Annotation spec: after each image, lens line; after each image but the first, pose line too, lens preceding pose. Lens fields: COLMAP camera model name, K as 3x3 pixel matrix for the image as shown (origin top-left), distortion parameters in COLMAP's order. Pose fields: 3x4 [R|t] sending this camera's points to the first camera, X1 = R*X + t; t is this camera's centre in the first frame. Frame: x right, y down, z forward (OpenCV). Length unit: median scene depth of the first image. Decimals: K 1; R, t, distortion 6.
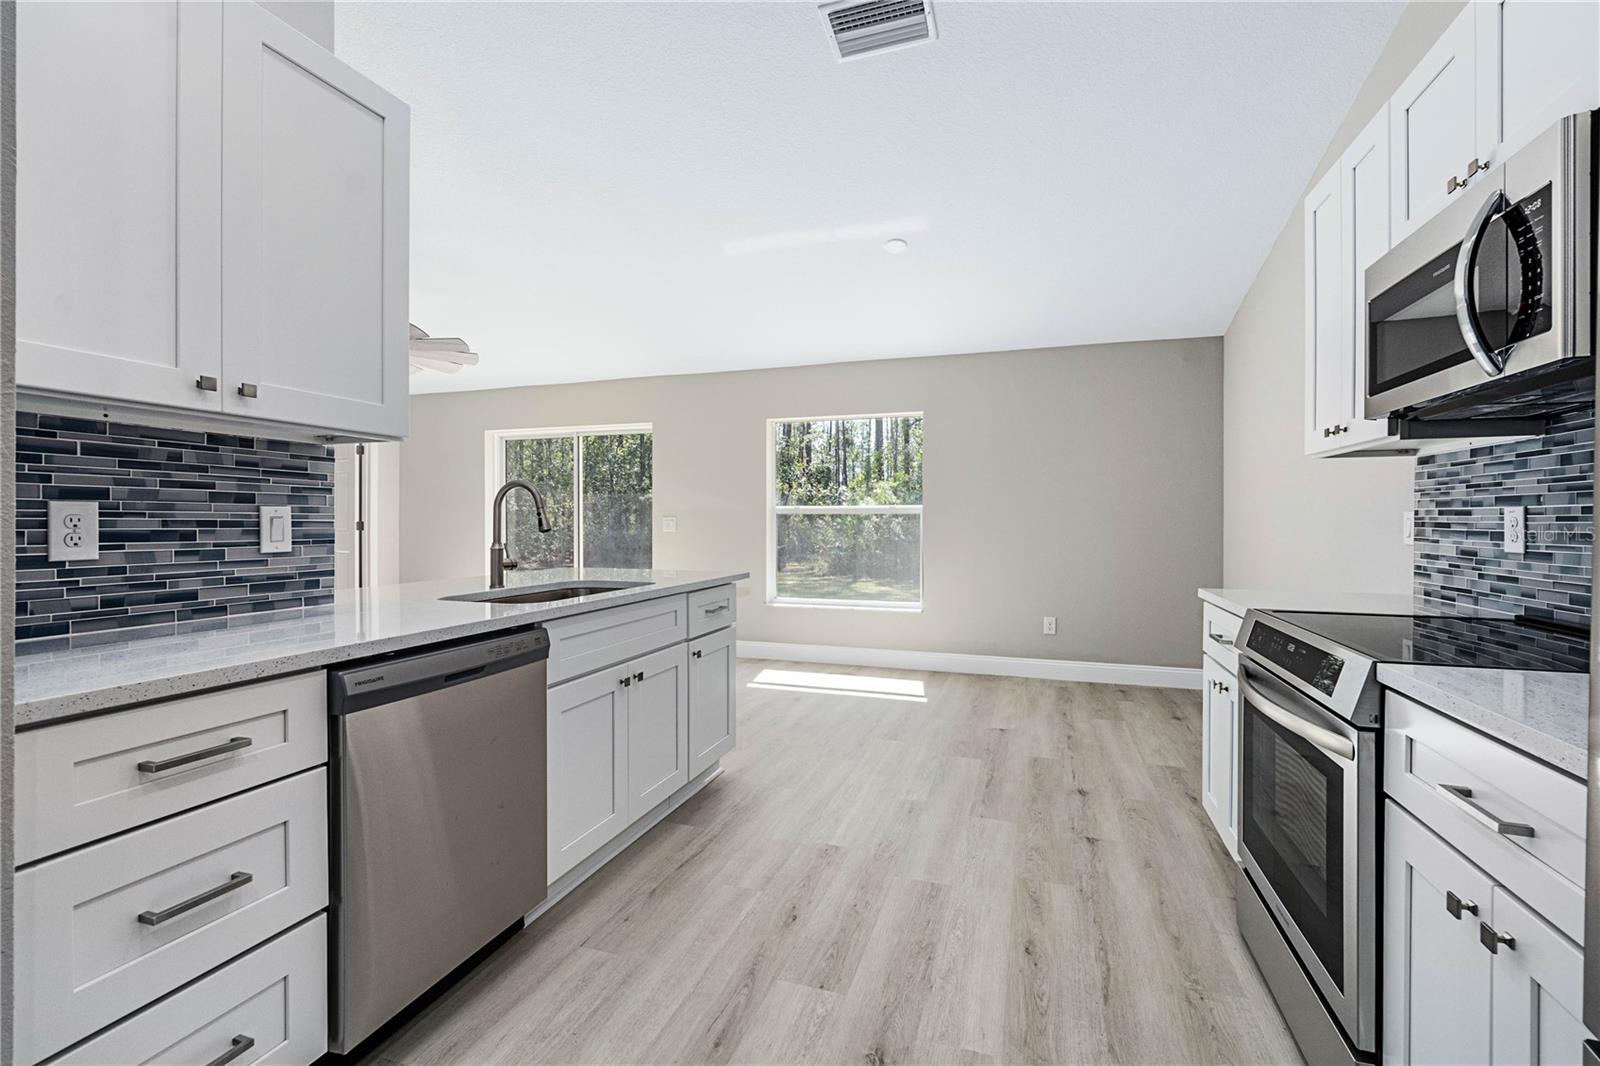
lens RADIAL K [[689.5, 0, 801.8], [0, 689.5, 522.1], [0, 0, 1]] dist [-0.003758, 0.000171]
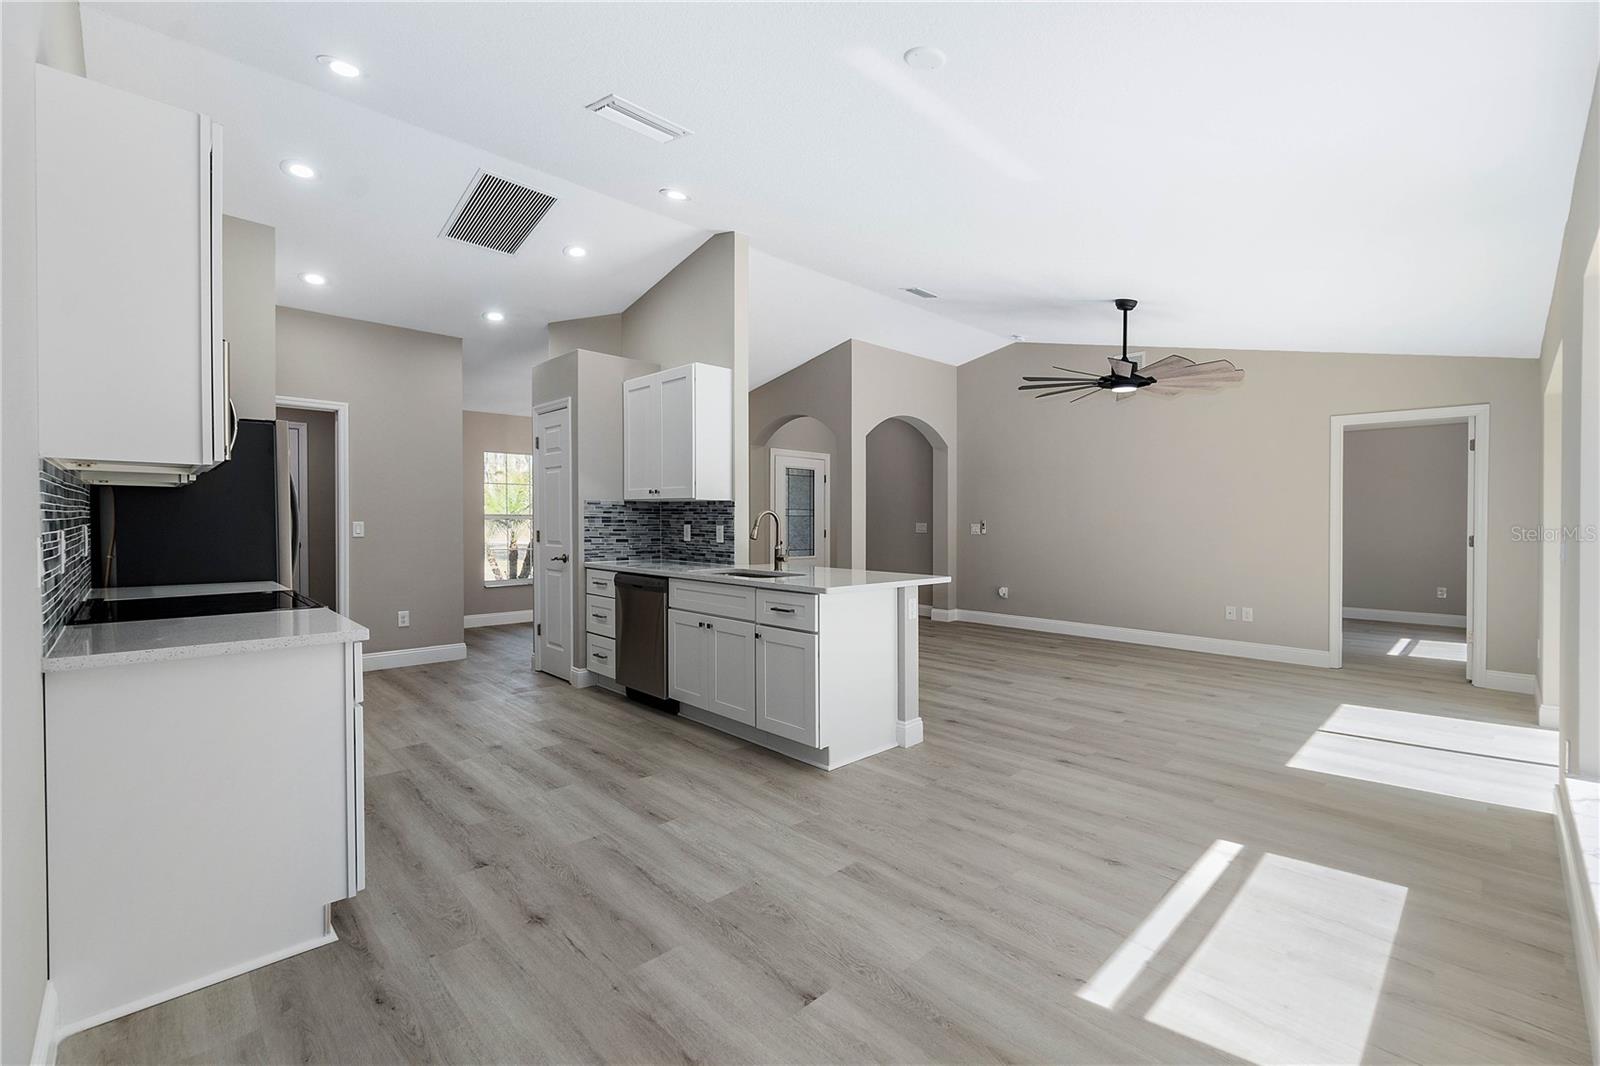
lens RADIAL K [[680.3, 0, 800.0], [0, 680.3, 533.0], [0, 0, 1]] dist [-0.000996, 0.000066]
pose [[-0.454716, 0.011392, -0.890564, 1.147211], [-0.008343, 0.999820, 0.017049, -0.032478], [0.890597, 0.015183, -0.454539, 1.967400]]
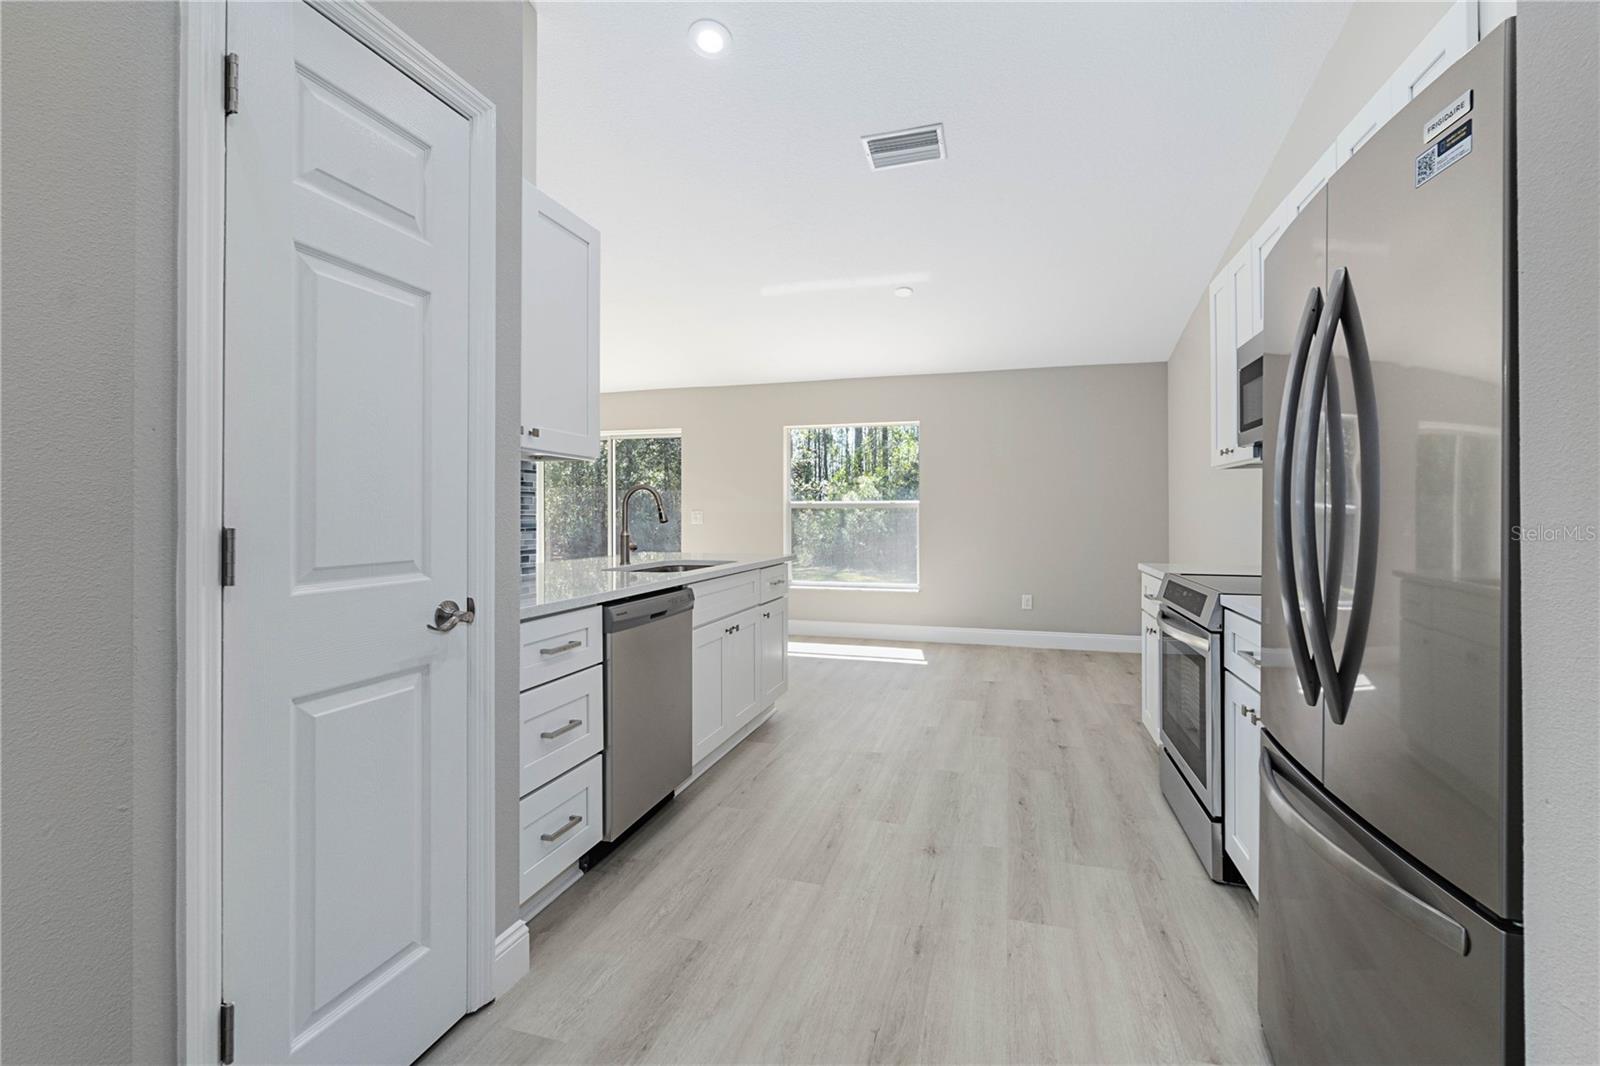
lens RADIAL K [[687.0, 0, 801.2], [0, 687.0, 505.5], [0, 0, 1]] dist [-0.002479, -0.000219]
pose [[0.999368, -0.001031, 0.035540, -0.157302], [0.001541, 0.999896, -0.014309, -0.000007], [-0.035522, 0.014355, 0.999266, -0.378881]]
